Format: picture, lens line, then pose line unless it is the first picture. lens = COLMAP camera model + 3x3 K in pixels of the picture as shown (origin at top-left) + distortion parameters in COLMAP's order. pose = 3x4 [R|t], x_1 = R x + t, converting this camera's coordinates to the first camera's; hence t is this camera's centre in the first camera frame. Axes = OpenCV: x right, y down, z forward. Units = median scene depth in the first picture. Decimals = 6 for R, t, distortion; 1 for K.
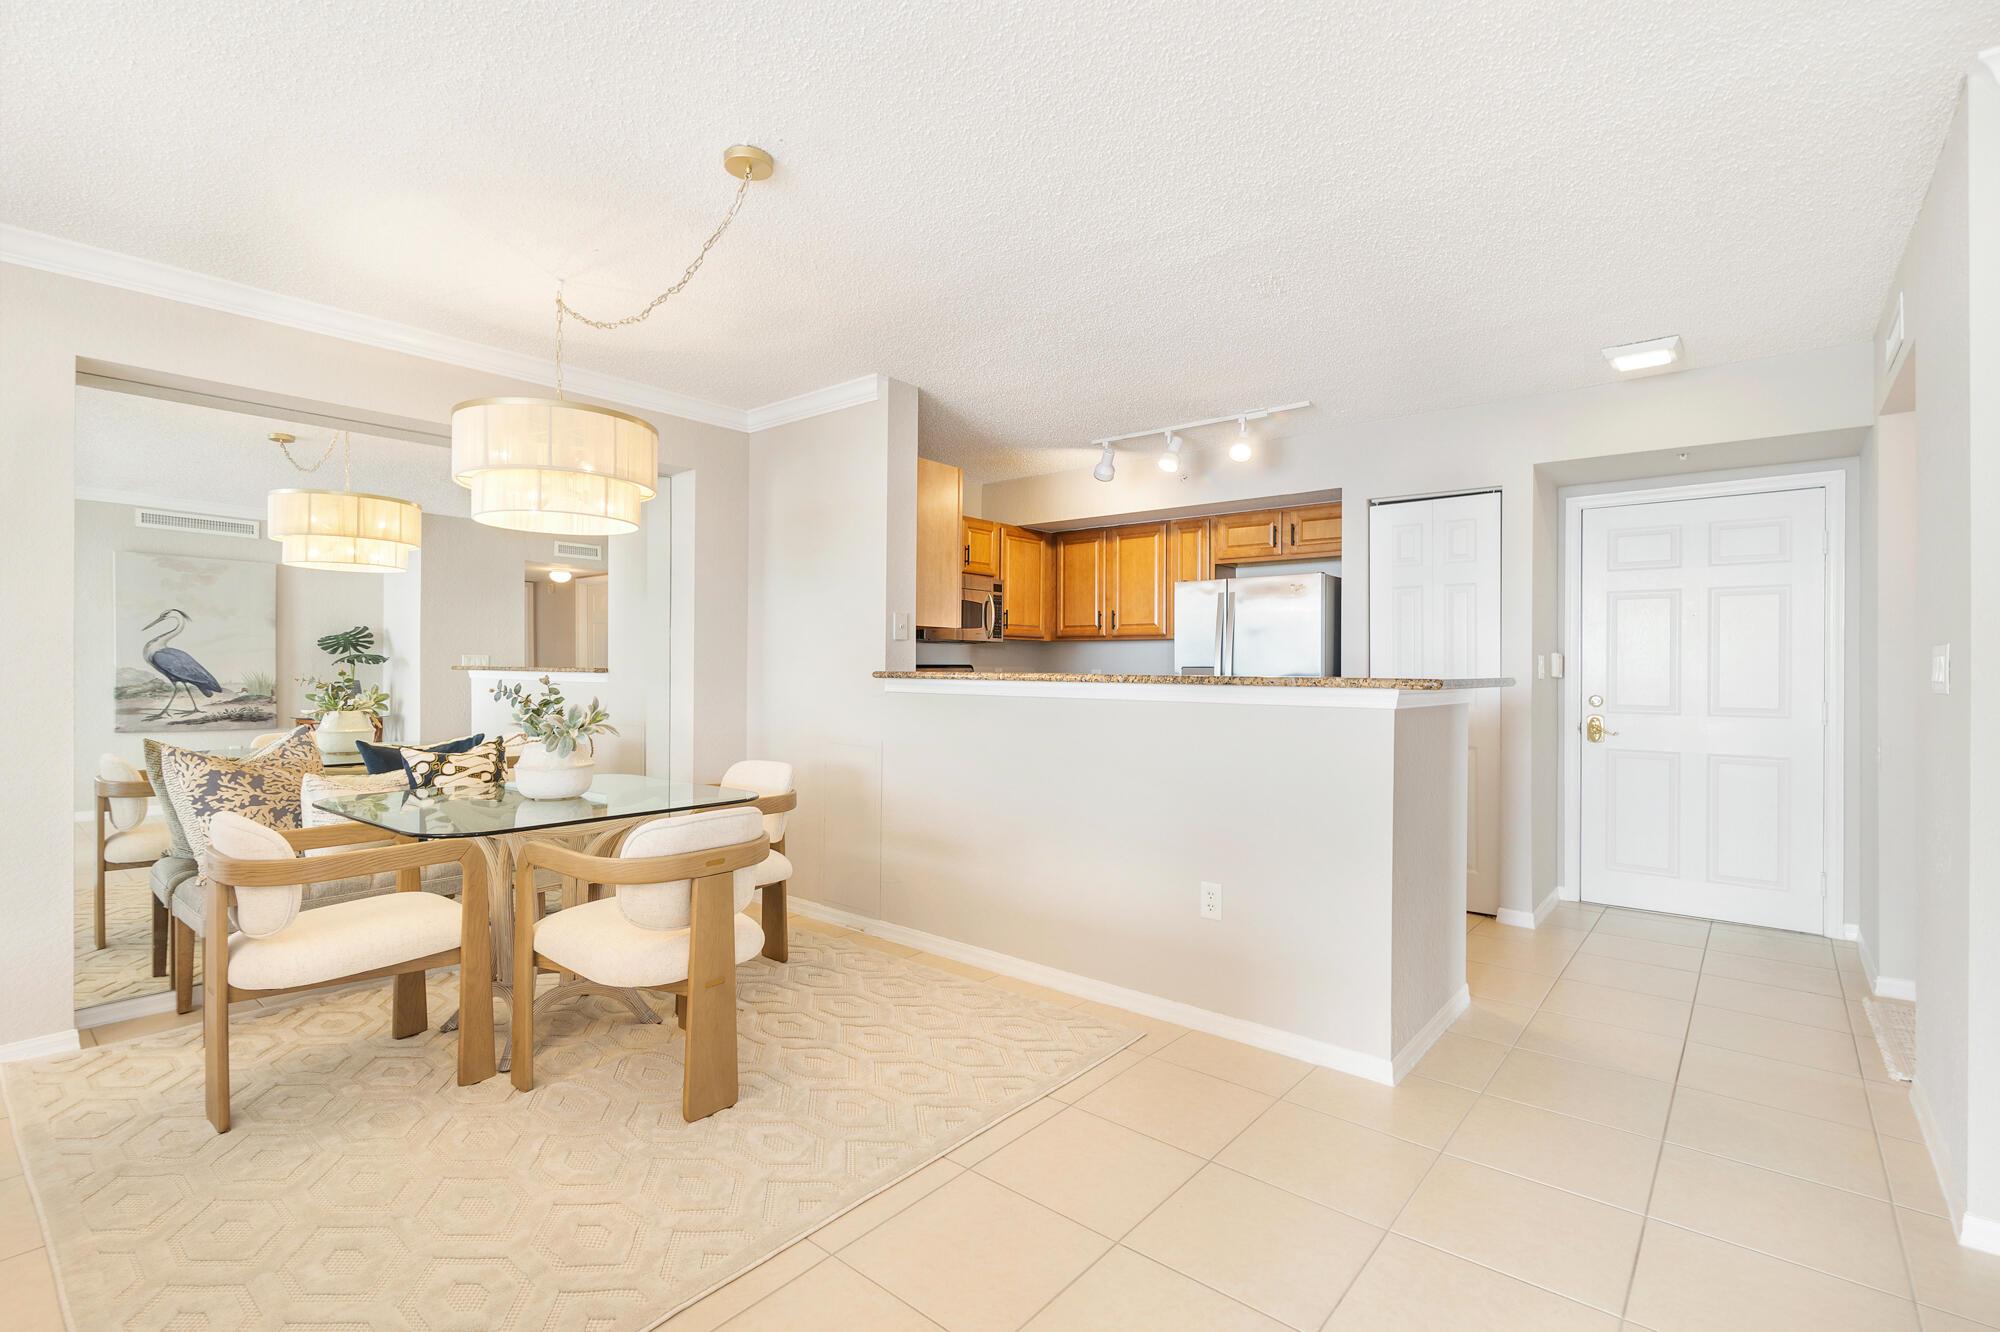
lens RADIAL K [[918.9, 0, 994.9], [0, 918.9, 662.1], [0, 0, 1]] dist [0.001035, -0.000130]
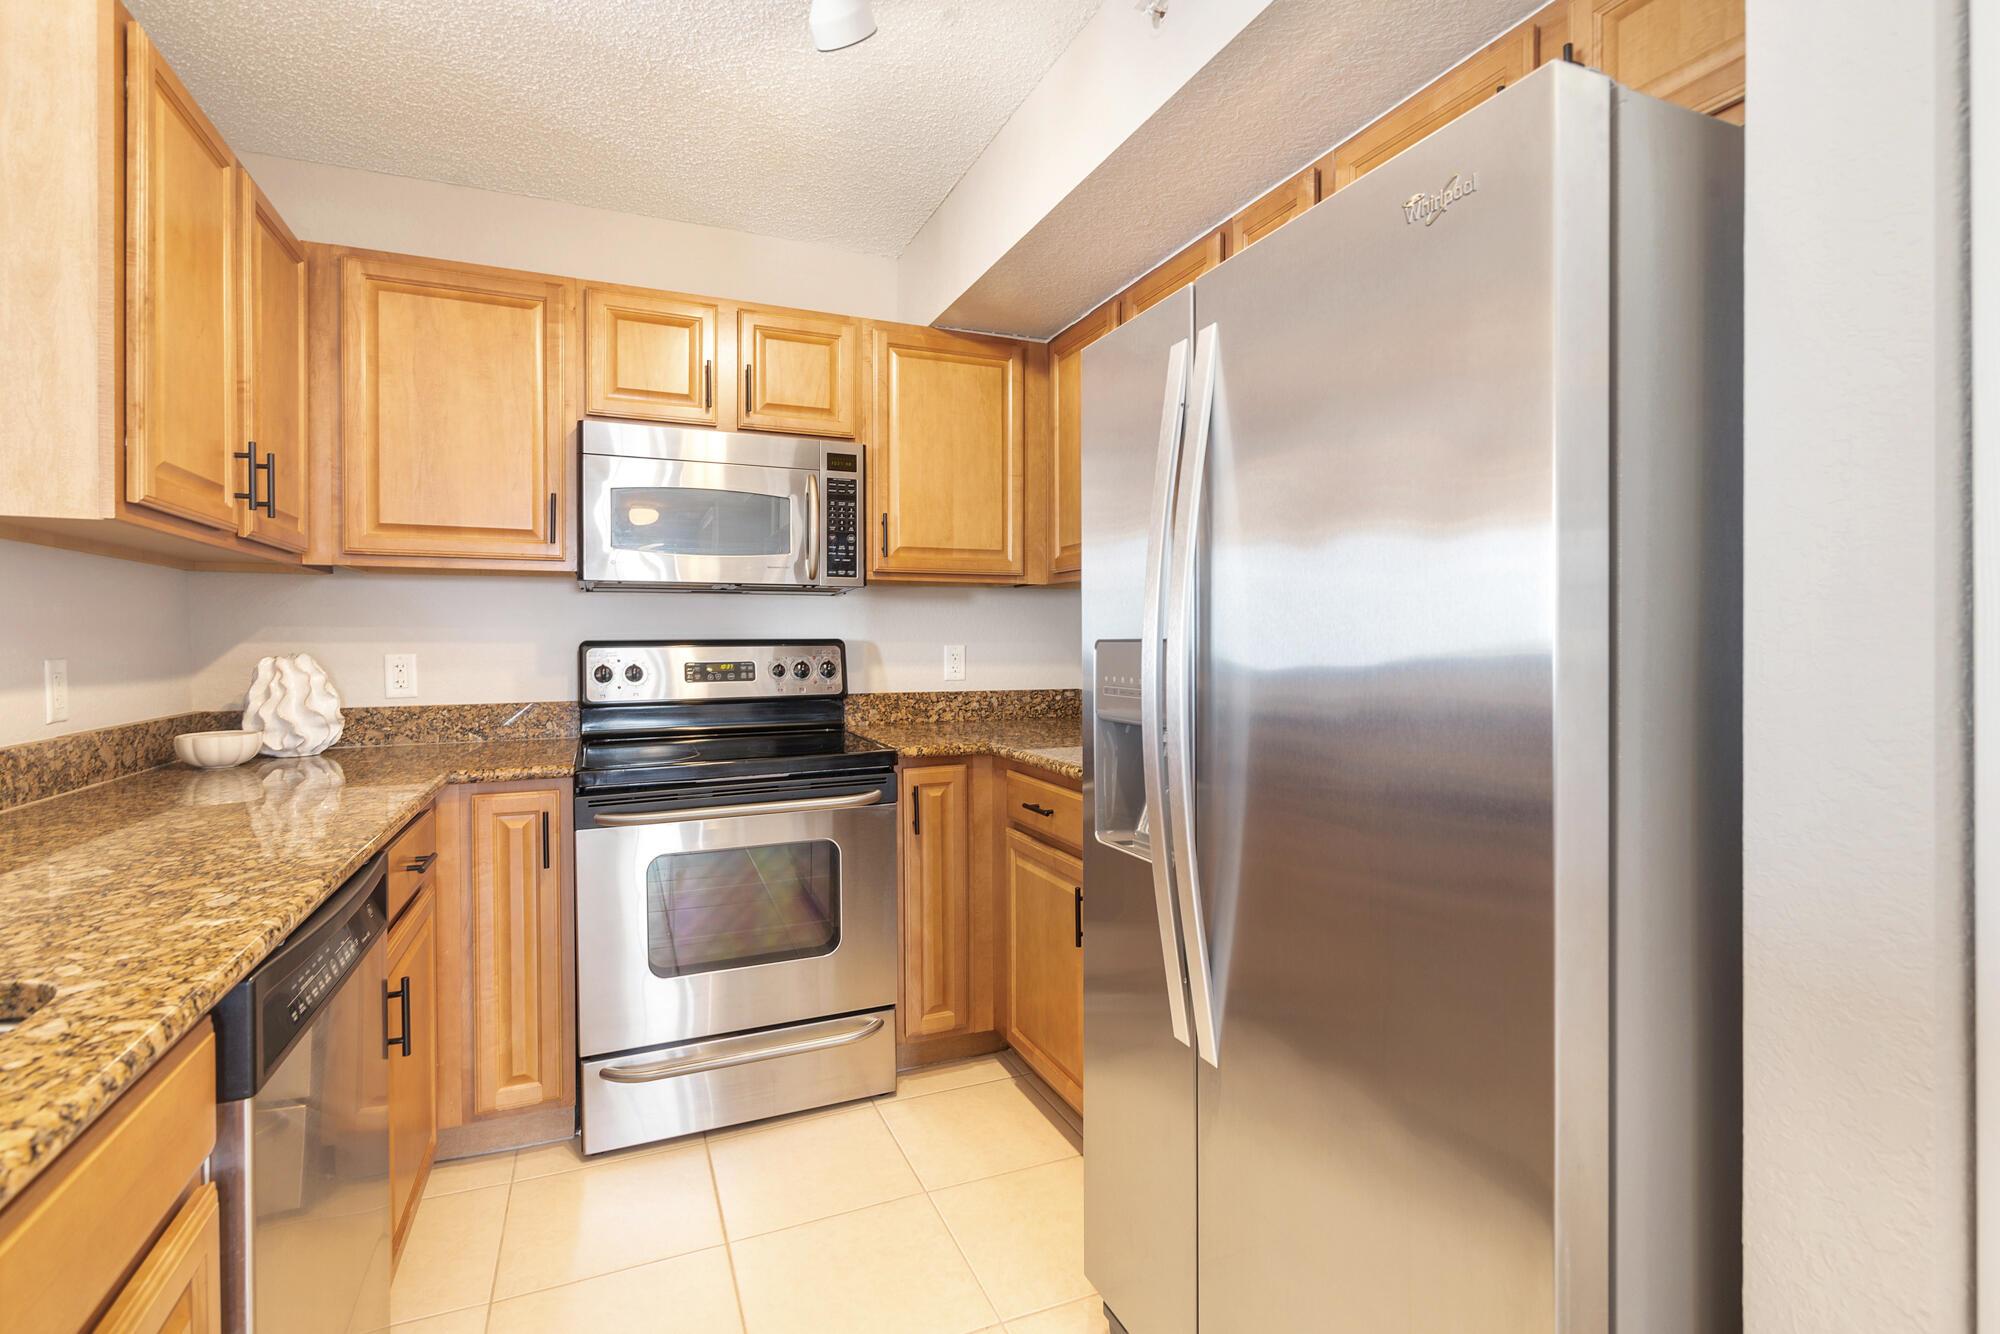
lens RADIAL K [[931.7, 0, 997.9], [0, 931.7, 655.3], [0, 0, 1]] dist [-0.000660, -0.000024]
pose [[0.891308, -0.000463, -0.453399, 0.306540], [0.009878, 0.999782, 0.018396, 0.003923], [0.453291, -0.020875, 0.891118, 0.721214]]
